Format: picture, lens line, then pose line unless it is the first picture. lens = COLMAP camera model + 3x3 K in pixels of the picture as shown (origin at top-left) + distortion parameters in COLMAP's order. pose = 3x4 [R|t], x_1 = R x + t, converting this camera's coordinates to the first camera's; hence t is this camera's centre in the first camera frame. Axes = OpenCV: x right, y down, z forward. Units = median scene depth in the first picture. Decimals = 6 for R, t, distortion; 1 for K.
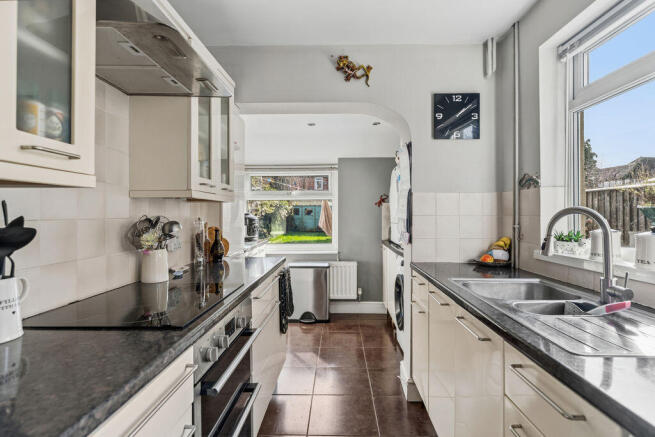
lens RADIAL K [[324.4, 0, 329.4], [0, 324.4, 214.1], [0, 0, 1]] dist [-0.002977, -0.000539]
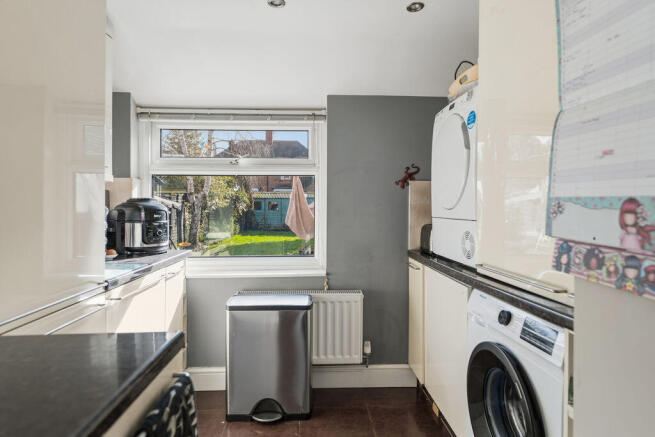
lens RADIAL K [[372.6, 0, 328.5], [0, 372.6, 211.7], [0, 0, 1]] dist [-0.000315, -0.000004]
pose [[0.996574, 0.003139, 0.082650, -0.038414], [-0.003558, 0.999982, 0.004922, 0.025253], [-0.082633, -0.005199, 0.996566, 0.730161]]
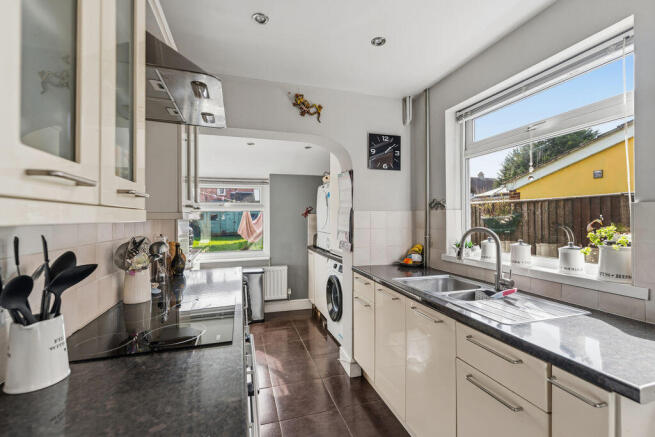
lens RADIAL K [[293.0, 0, 327.5], [0, 293.0, 218.5], [0, 0, 1]] dist [-0.000434, -0.000006]
pose [[0.947694, -0.003317, 0.319163, -0.197974], [0.002600, 0.999993, 0.002673, -0.038972], [-0.319170, -0.001703, 0.947696, -0.040522]]
